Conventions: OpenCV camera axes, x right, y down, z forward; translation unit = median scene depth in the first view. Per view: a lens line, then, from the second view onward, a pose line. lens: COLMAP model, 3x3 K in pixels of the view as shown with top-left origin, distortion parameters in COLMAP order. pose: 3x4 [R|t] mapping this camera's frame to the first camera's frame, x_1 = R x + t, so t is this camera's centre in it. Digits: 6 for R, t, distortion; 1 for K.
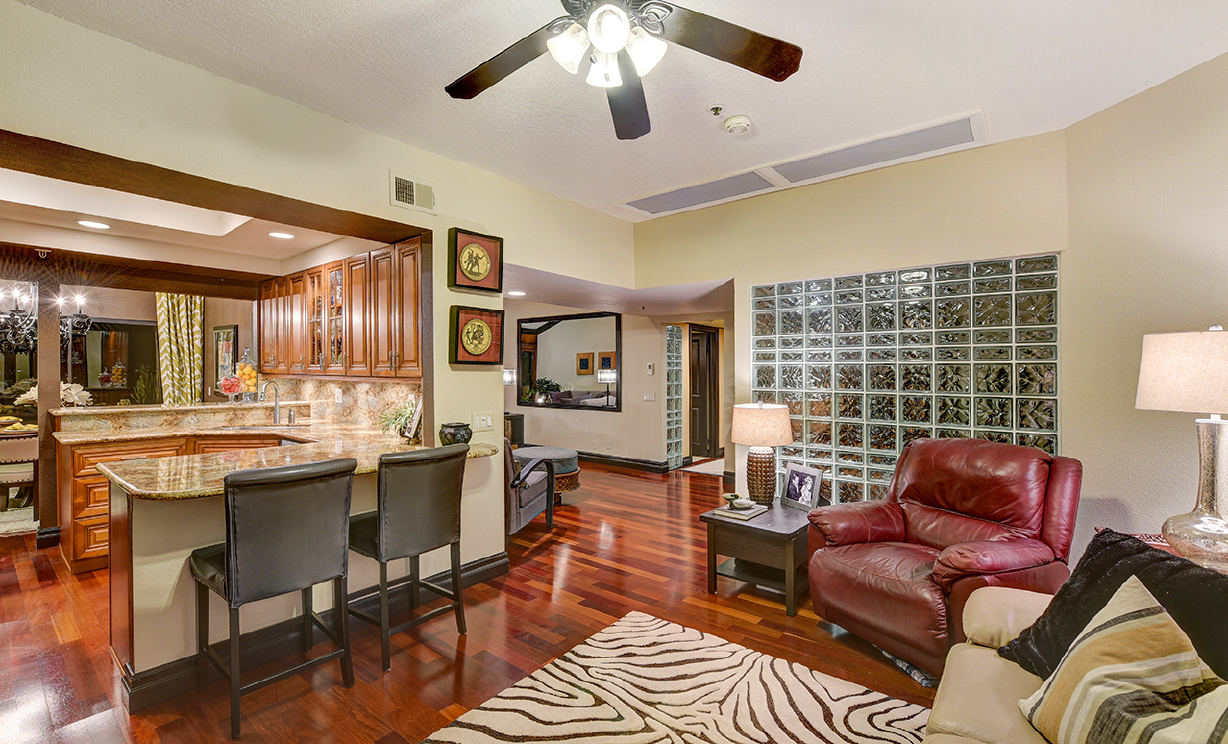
lens RADIAL K [[526.2, 0, 614.0], [0, 526.2, 372.0], [0, 0, 1]] dist [-0.001342, -0.000171]
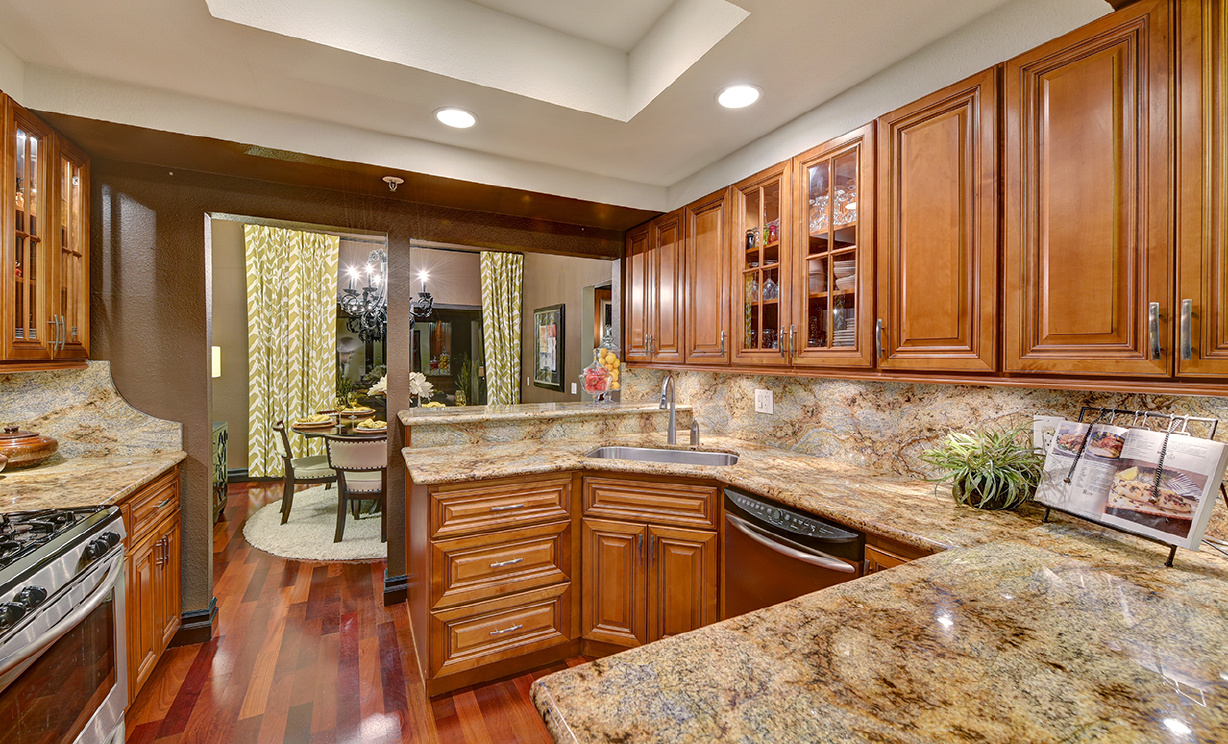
lens RADIAL K [[492.8, 0, 613.2], [0, 492.8, 355.4], [0, 0, 1]] dist [-0.008926, -0.000324]
pose [[0.920132, 0.001119, -0.391607, -0.433041], [-0.005467, 0.999935, -0.009990, -0.000458], [0.391571, 0.011334, 0.920078, 0.396394]]
